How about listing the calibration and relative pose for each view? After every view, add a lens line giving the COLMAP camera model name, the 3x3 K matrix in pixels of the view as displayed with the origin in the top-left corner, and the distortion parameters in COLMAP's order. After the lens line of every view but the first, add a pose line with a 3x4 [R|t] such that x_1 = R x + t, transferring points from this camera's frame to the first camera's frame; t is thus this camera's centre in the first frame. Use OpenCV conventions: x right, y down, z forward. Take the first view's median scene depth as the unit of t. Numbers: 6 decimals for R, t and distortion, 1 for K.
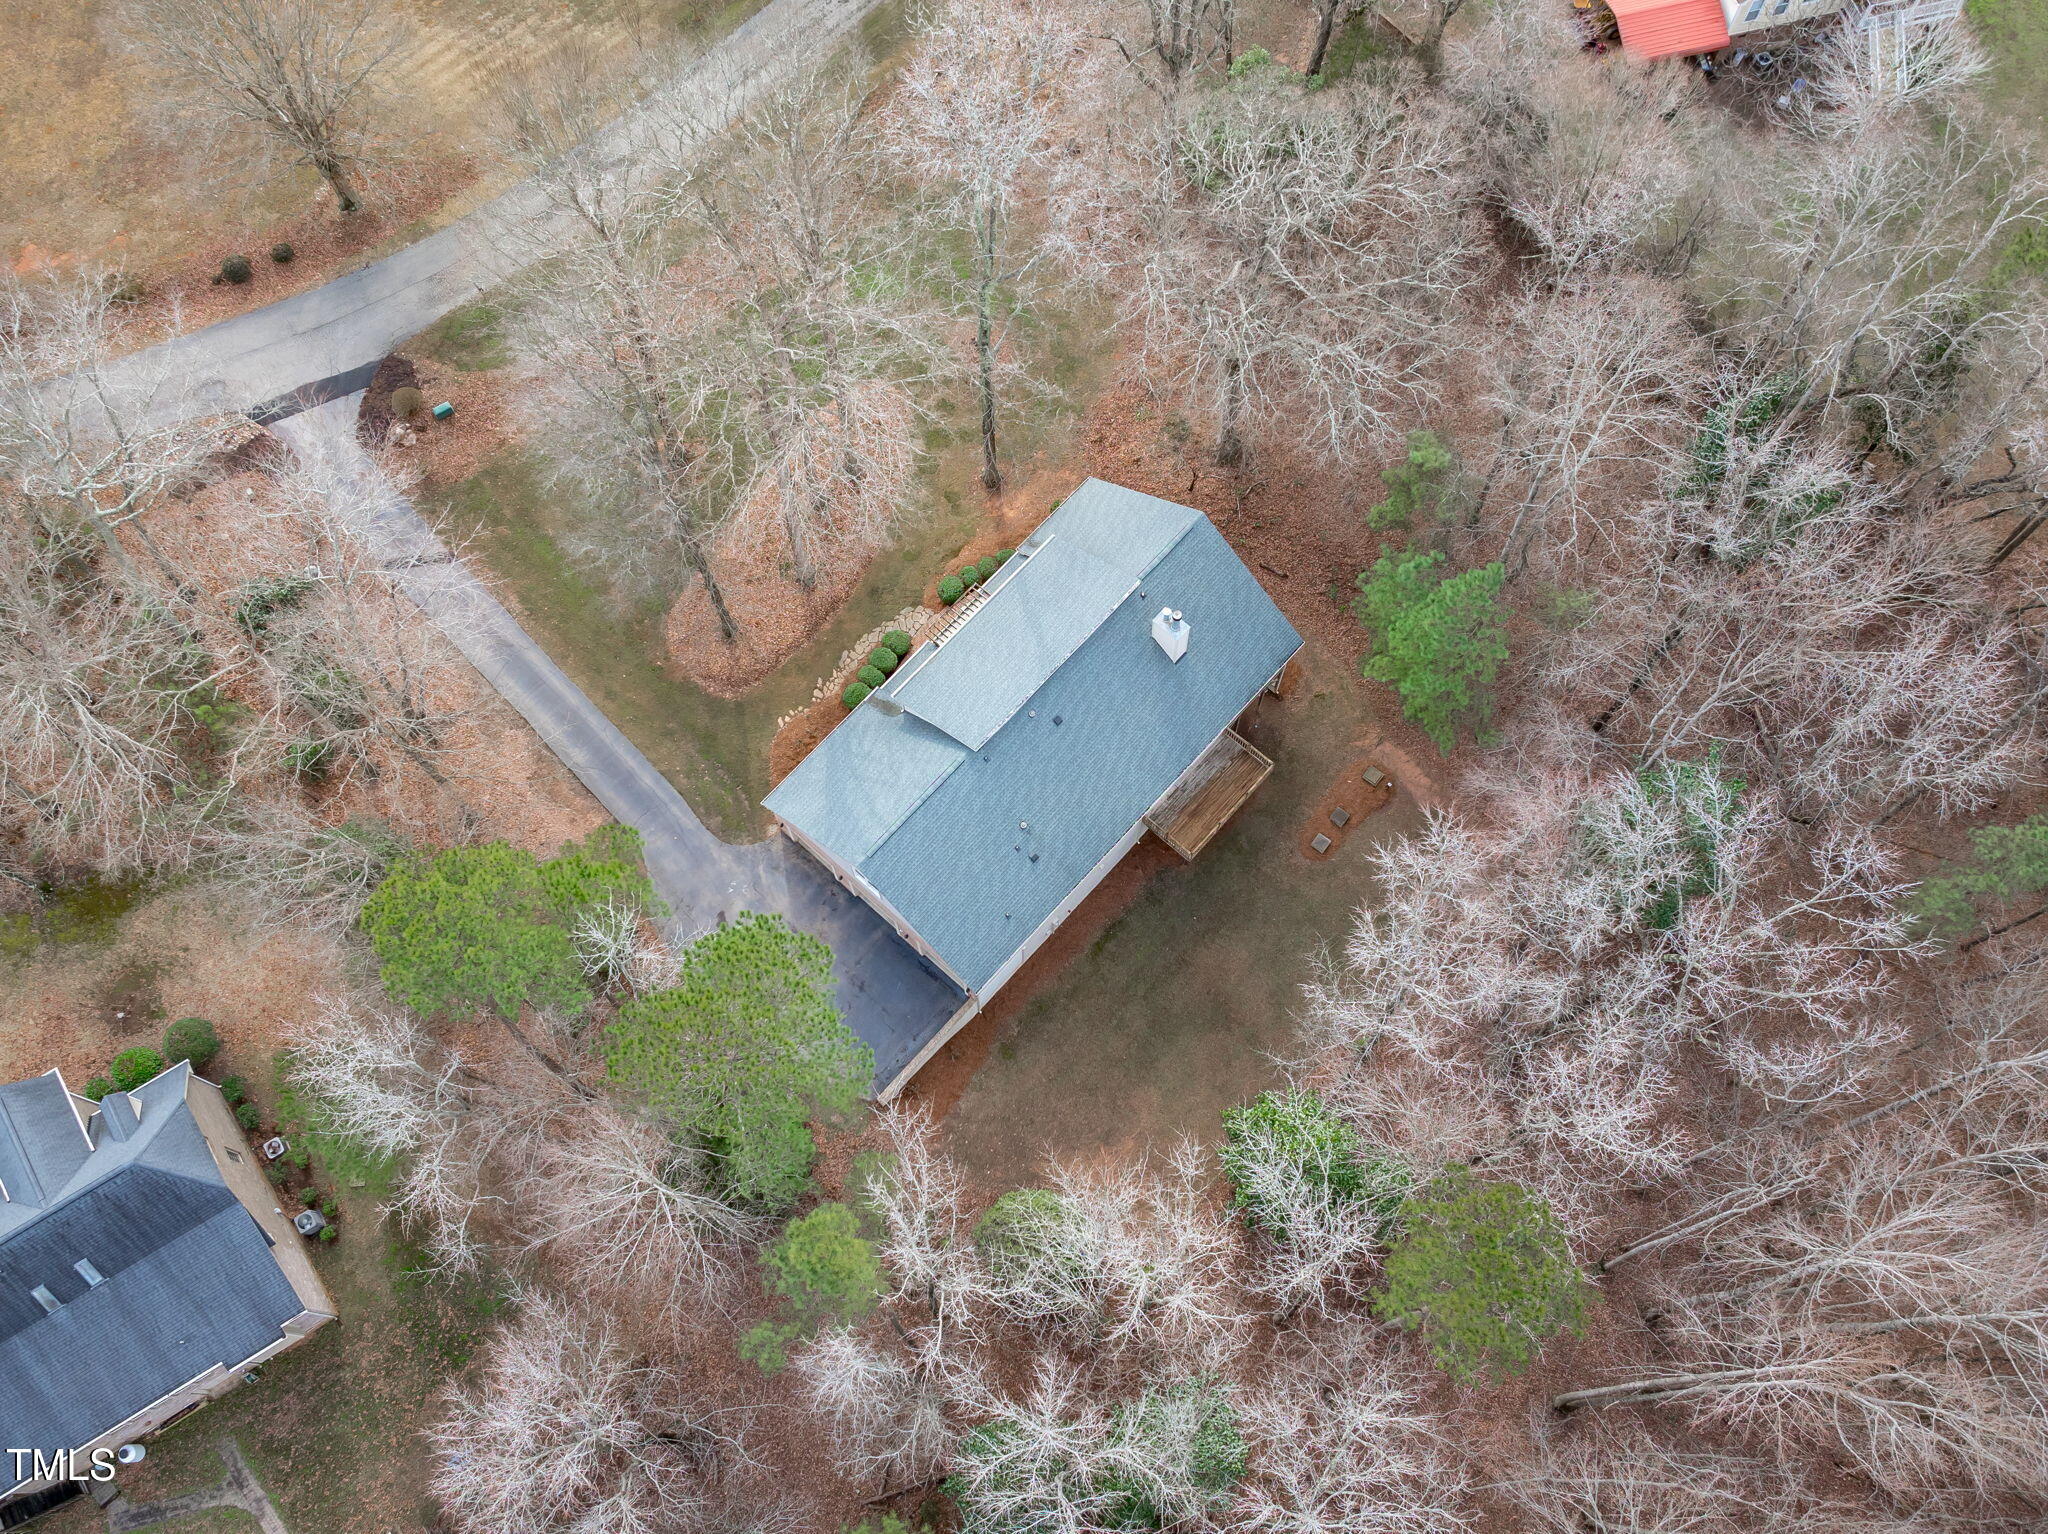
lens RADIAL K [[1887.3, 0, 1024.0], [0, 1887.3, 767.0], [0, 0, 1]] dist [-0.001618, -0.005768]
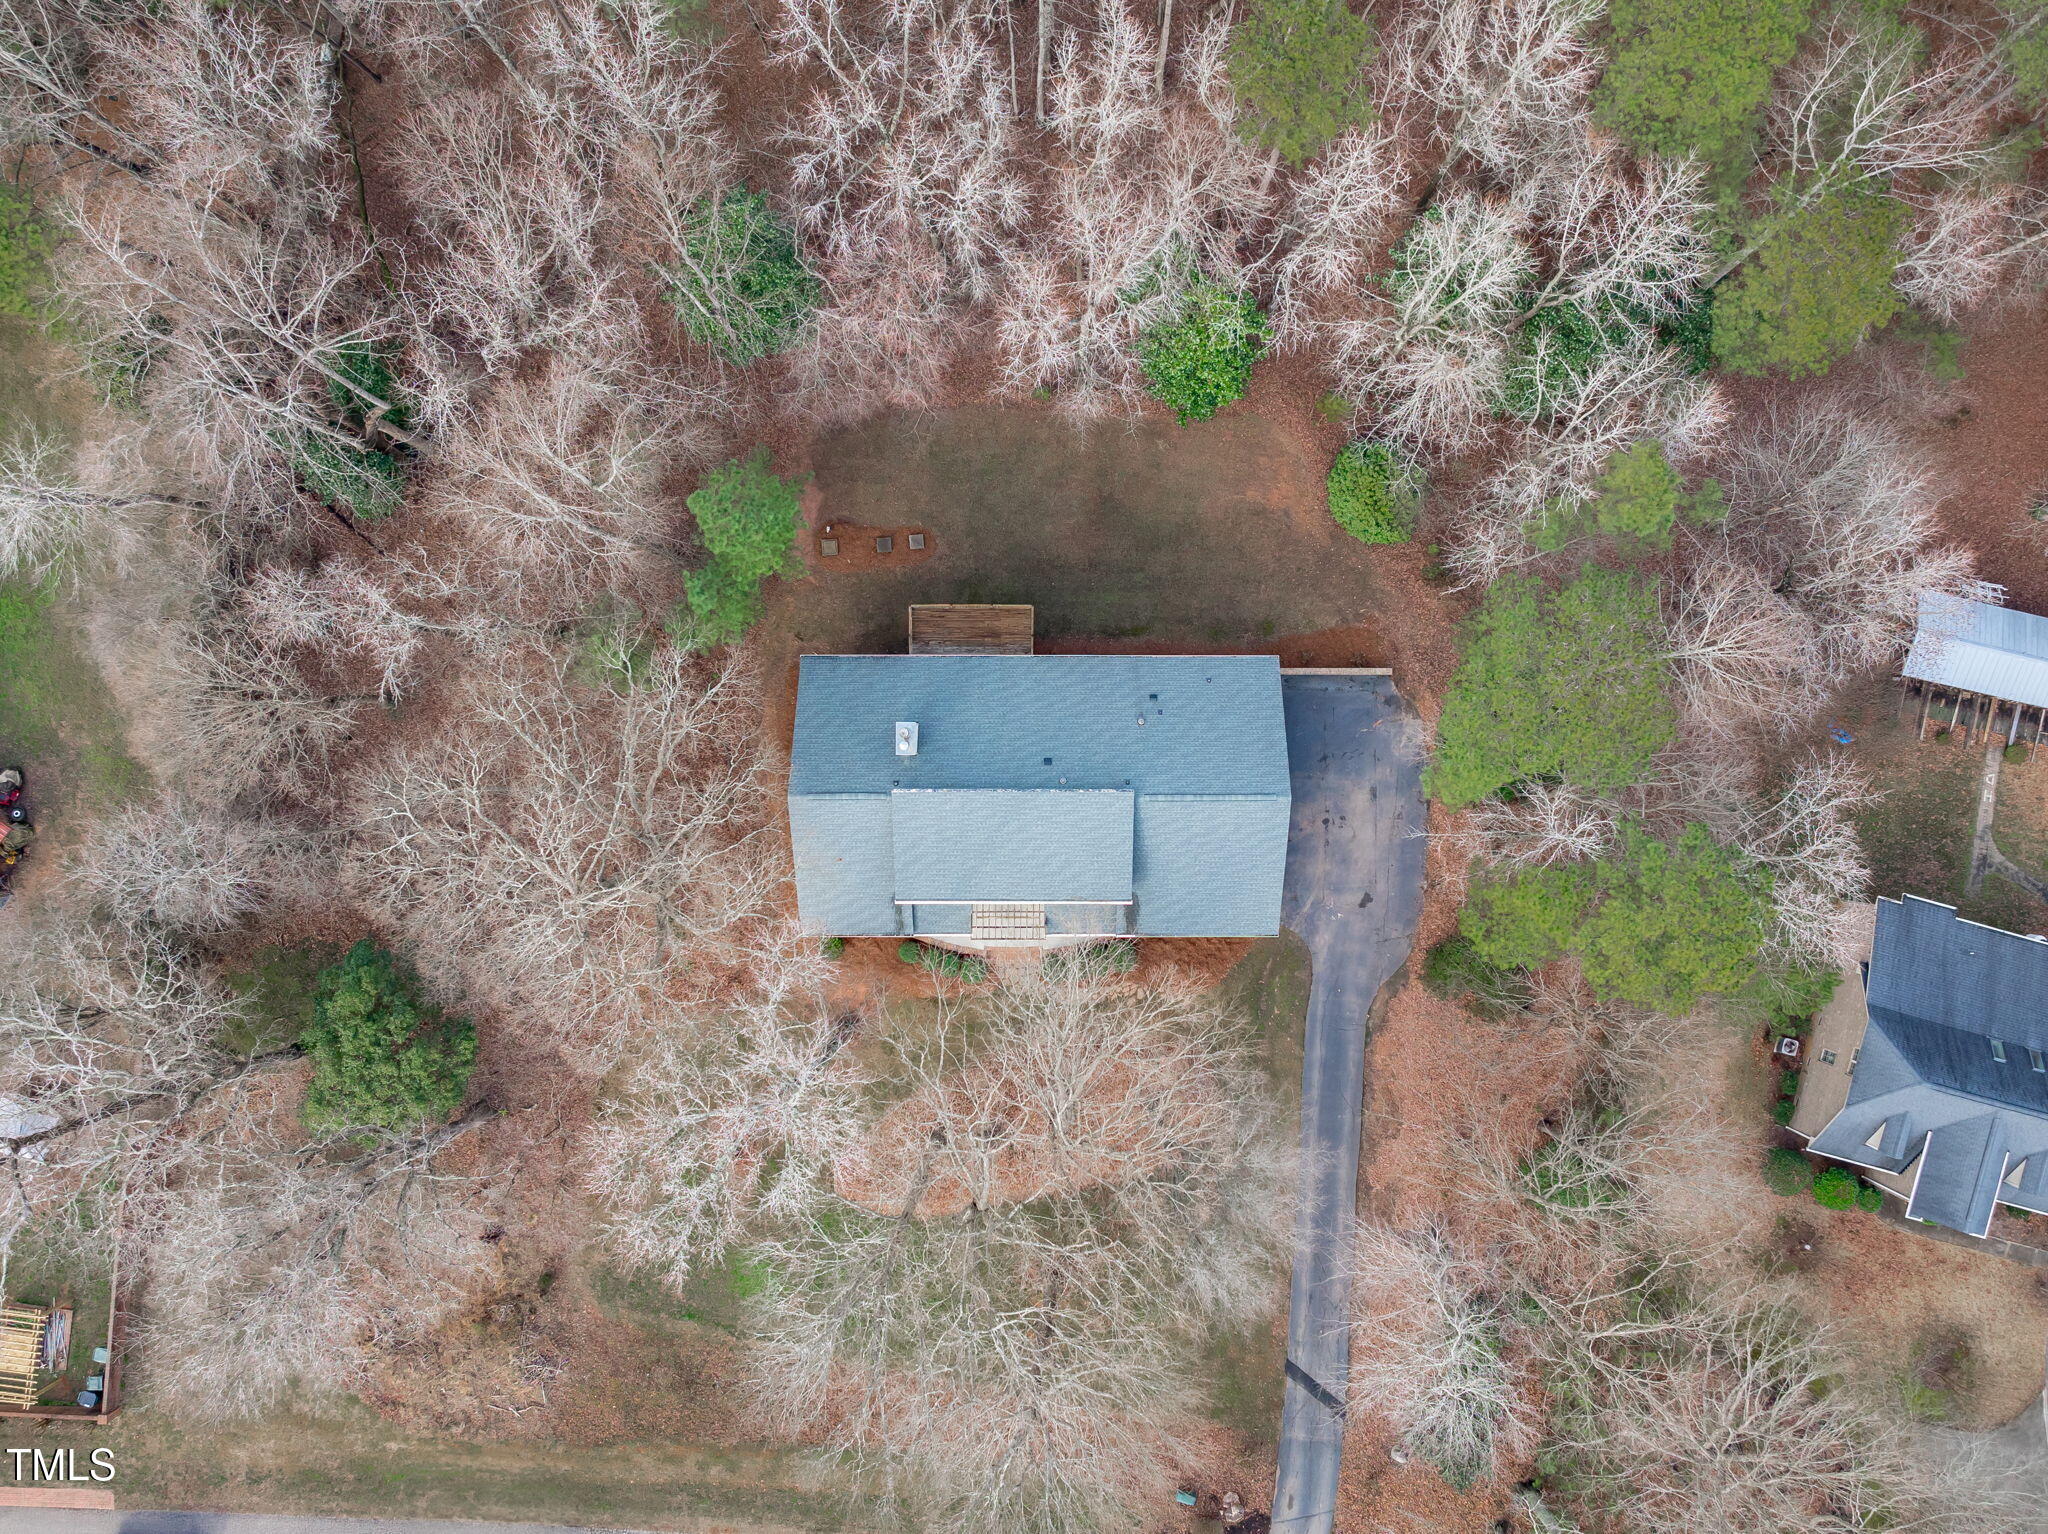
lens RADIAL K [[1887.3, 0, 1024.0], [0, 1887.3, 767.0], [0, 0, 1]] dist [-0.001618, -0.005768]
pose [[-0.666951, -0.744921, 0.016434, 0.006779], [0.696597, -0.615554, 0.368573, -0.390868], [-0.264442, 0.257268, 0.929453, 0.041470]]
